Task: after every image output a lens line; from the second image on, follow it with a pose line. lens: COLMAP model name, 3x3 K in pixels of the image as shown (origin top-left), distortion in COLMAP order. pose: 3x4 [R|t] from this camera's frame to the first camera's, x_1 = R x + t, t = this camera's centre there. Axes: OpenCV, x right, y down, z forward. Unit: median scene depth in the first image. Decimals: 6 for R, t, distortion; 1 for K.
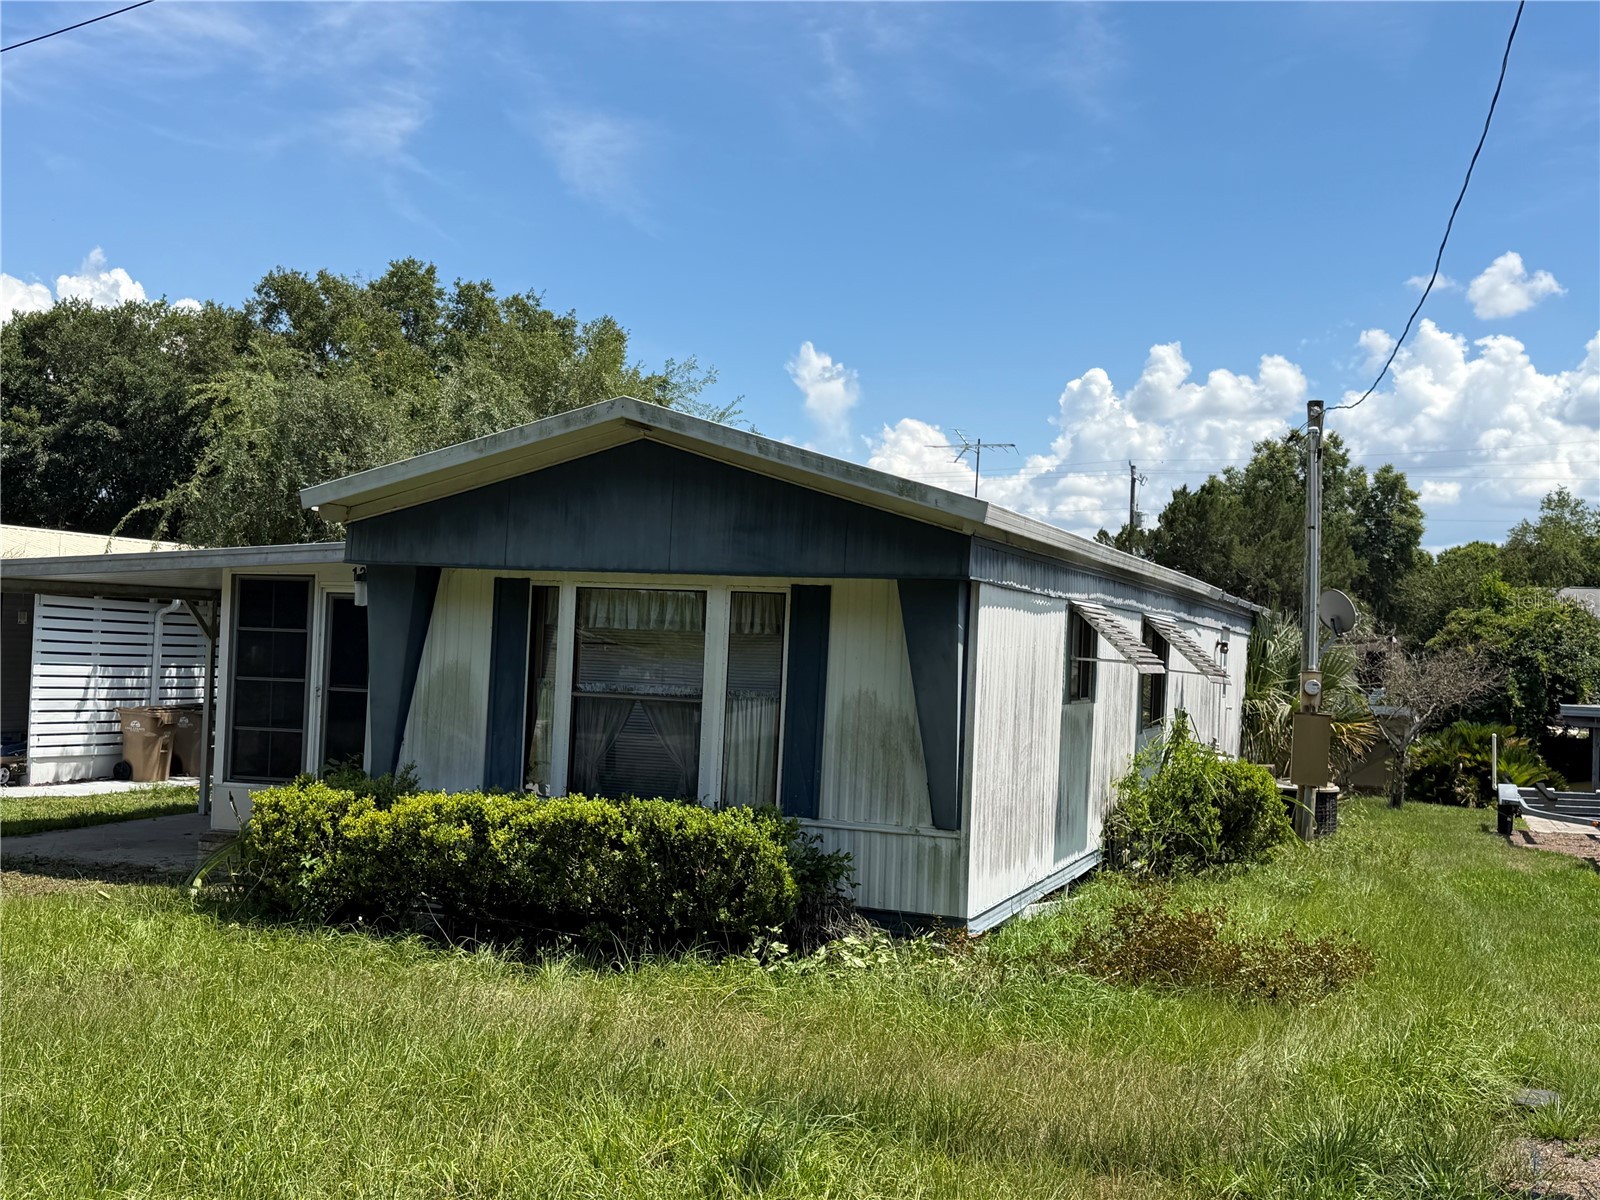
lens RADIAL K [[1705.1, 0, 806.0], [0, 1705.1, 599.0], [0, 0, 1]] dist [0.096074, 0.000000]
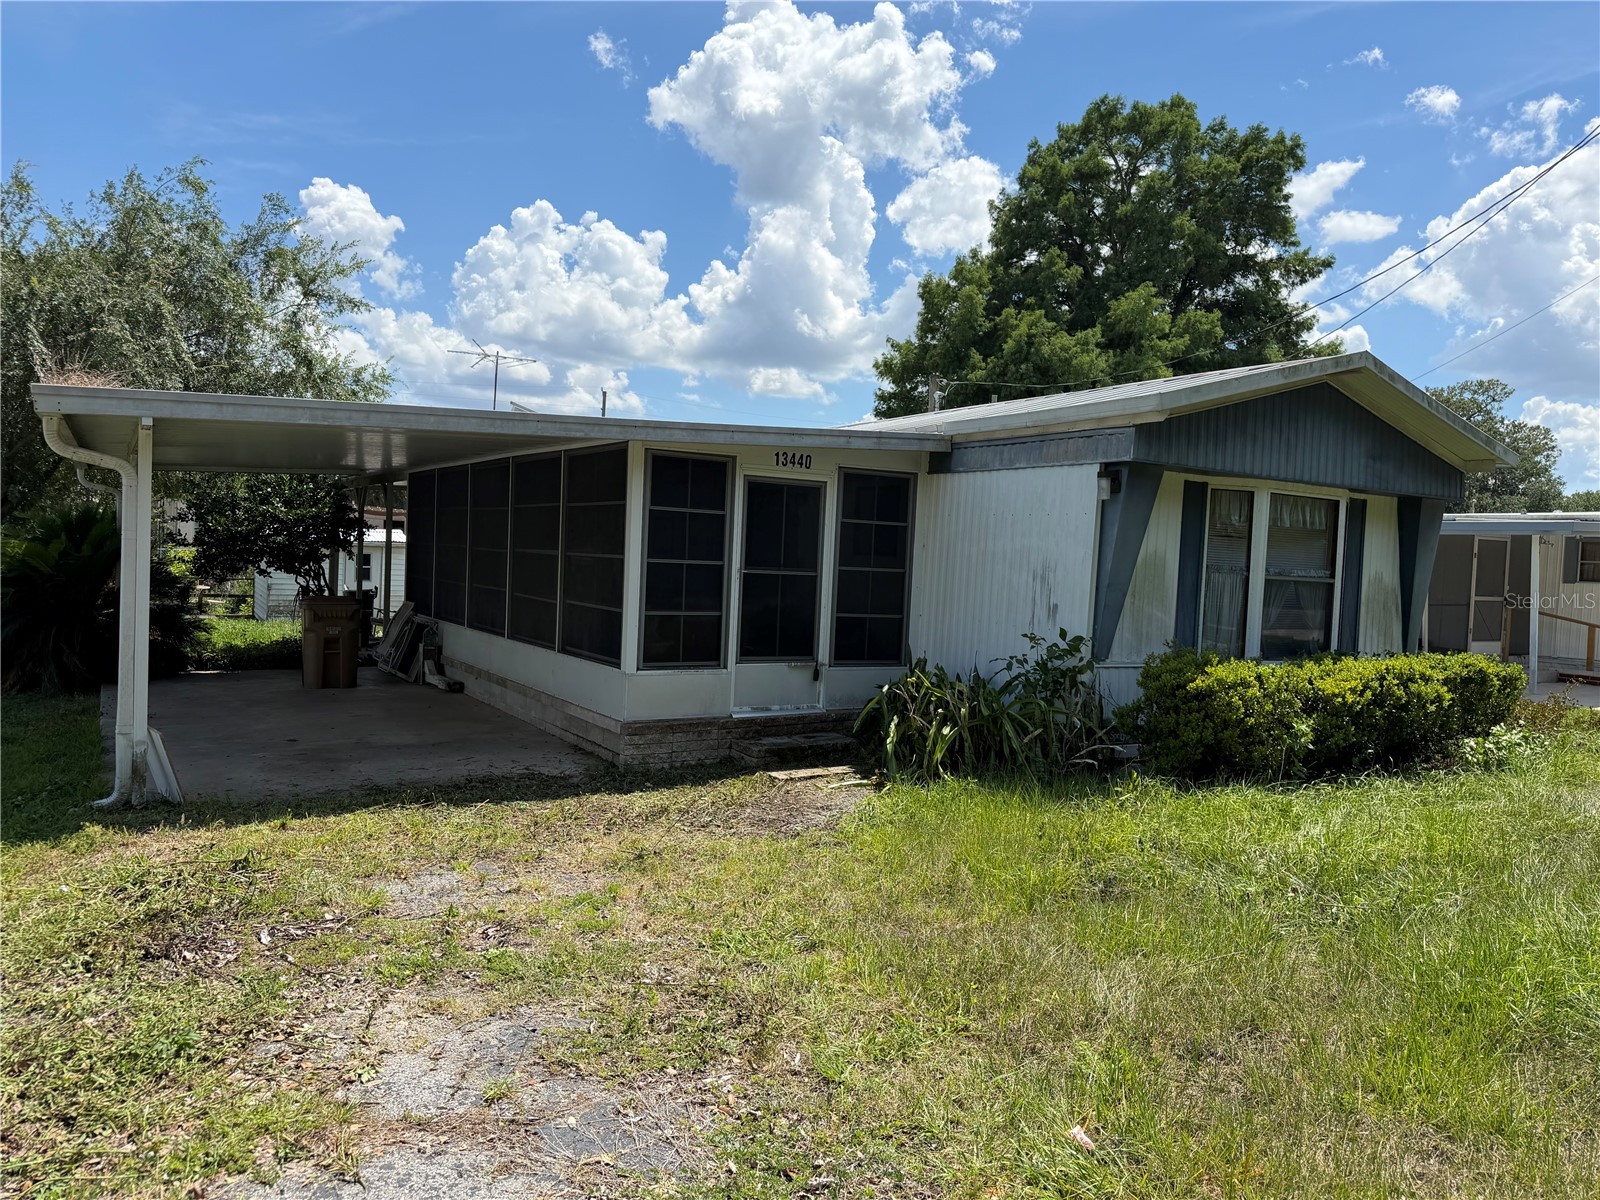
lens RADIAL K [[1128.1, 0, 782.2], [0, 1128.1, 609.5], [0, 0, 1]] dist [0.074178, -0.041279]
pose [[0.625594, -0.043986, 0.778908, -0.980236], [-0.043696, 0.994866, 0.091277, 0.016671], [-0.778924, -0.091137, 0.620460, 0.715360]]
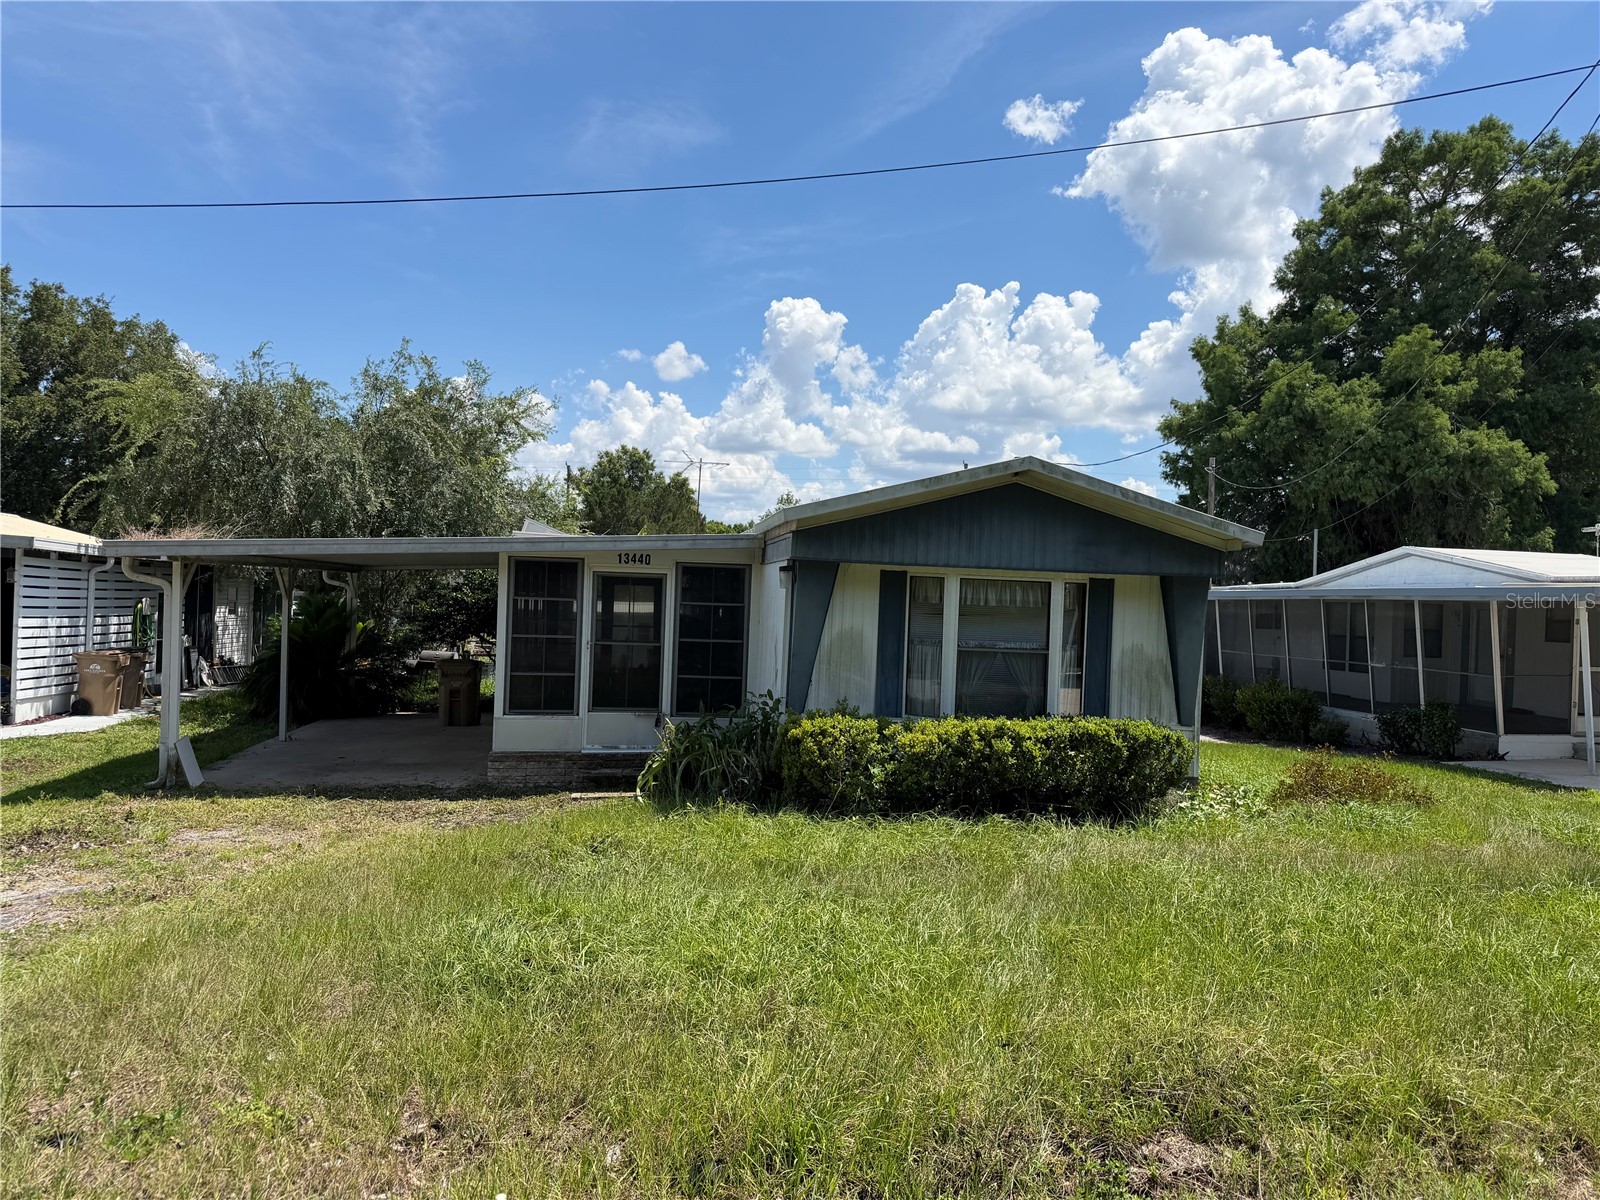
lens RADIAL K [[1128.1, 0, 791.7], [0, 1128.1, 594.5], [0, 0, 1]] dist [0.074178, -0.041279]
pose [[0.880445, -0.003068, 0.474139, -0.707142], [-0.015666, 0.999245, 0.035557, -0.024650], [-0.473890, -0.038734, 0.879732, 0.183342]]
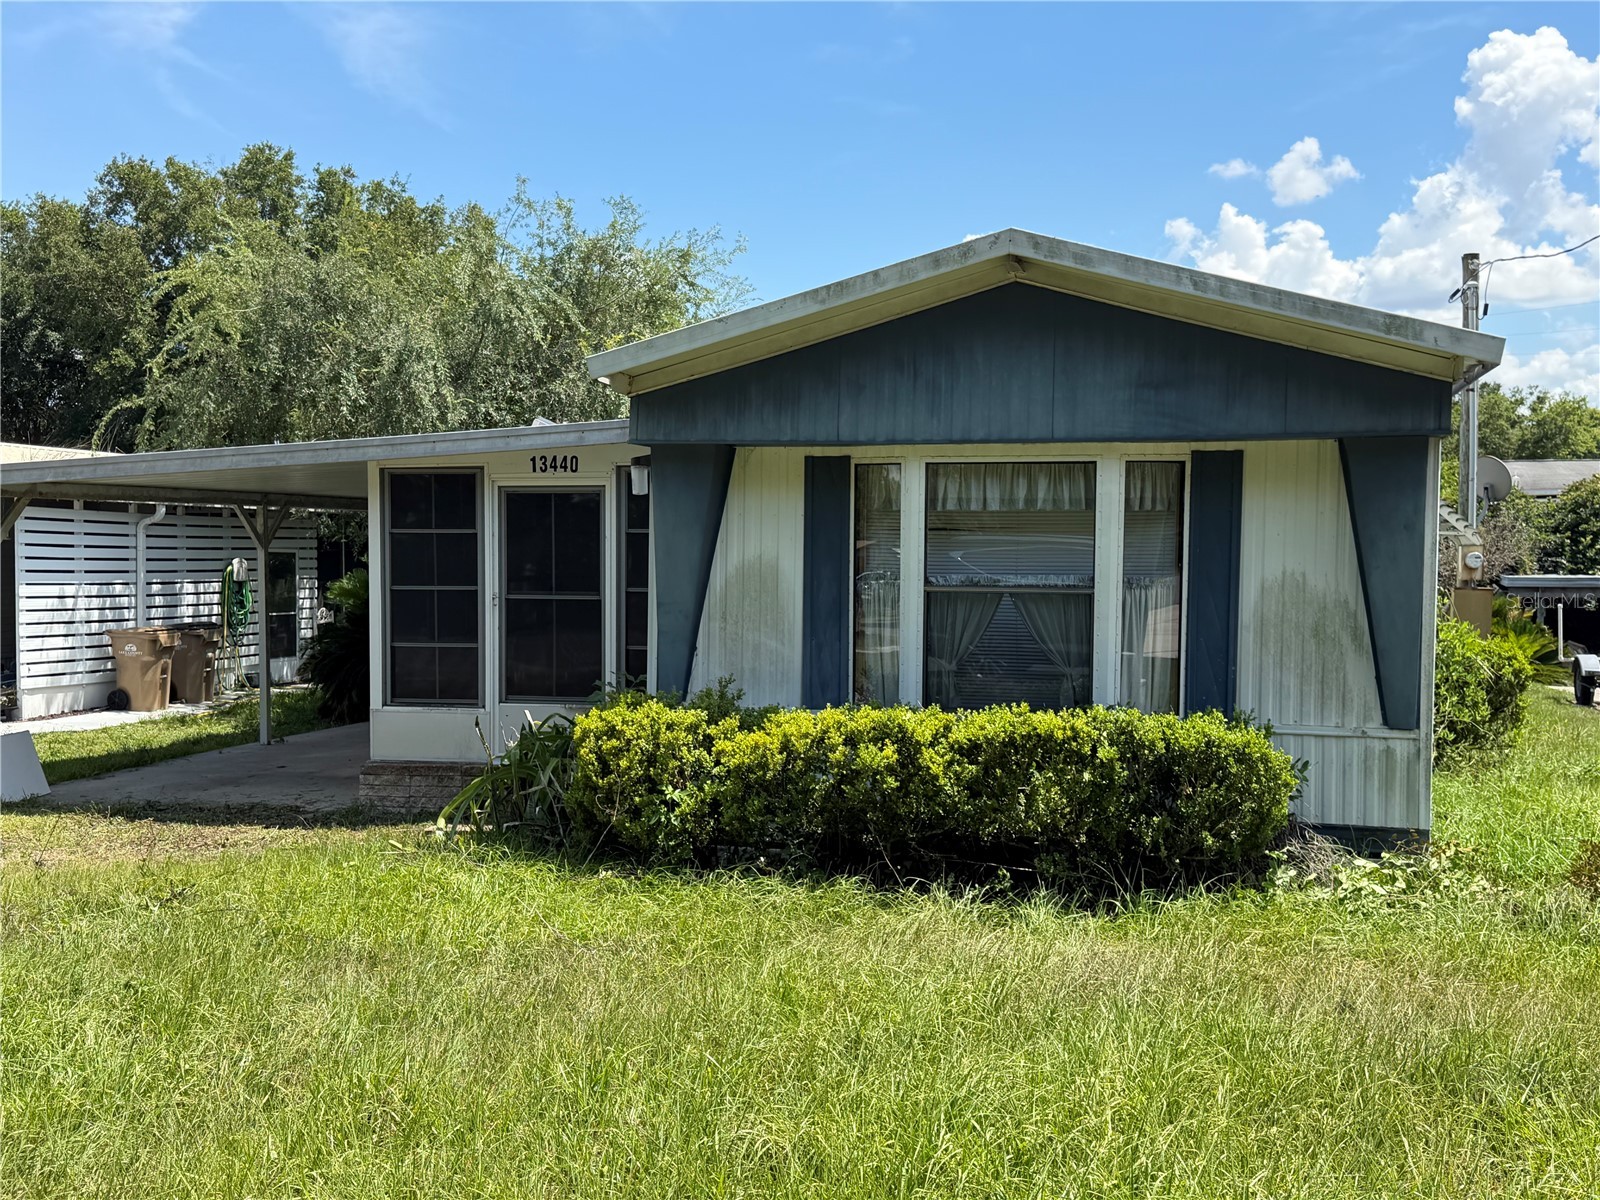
lens RADIAL K [[1705.1, 0, 773.9], [0, 1705.1, 617.6], [0, 0, 1]] dist [0.096074, 0.000000]
pose [[0.995581, -0.036456, 0.086542, -0.273409], [0.030446, 0.997098, 0.069774, 0.007847], [-0.088834, -0.066831, 0.993802, 0.151379]]
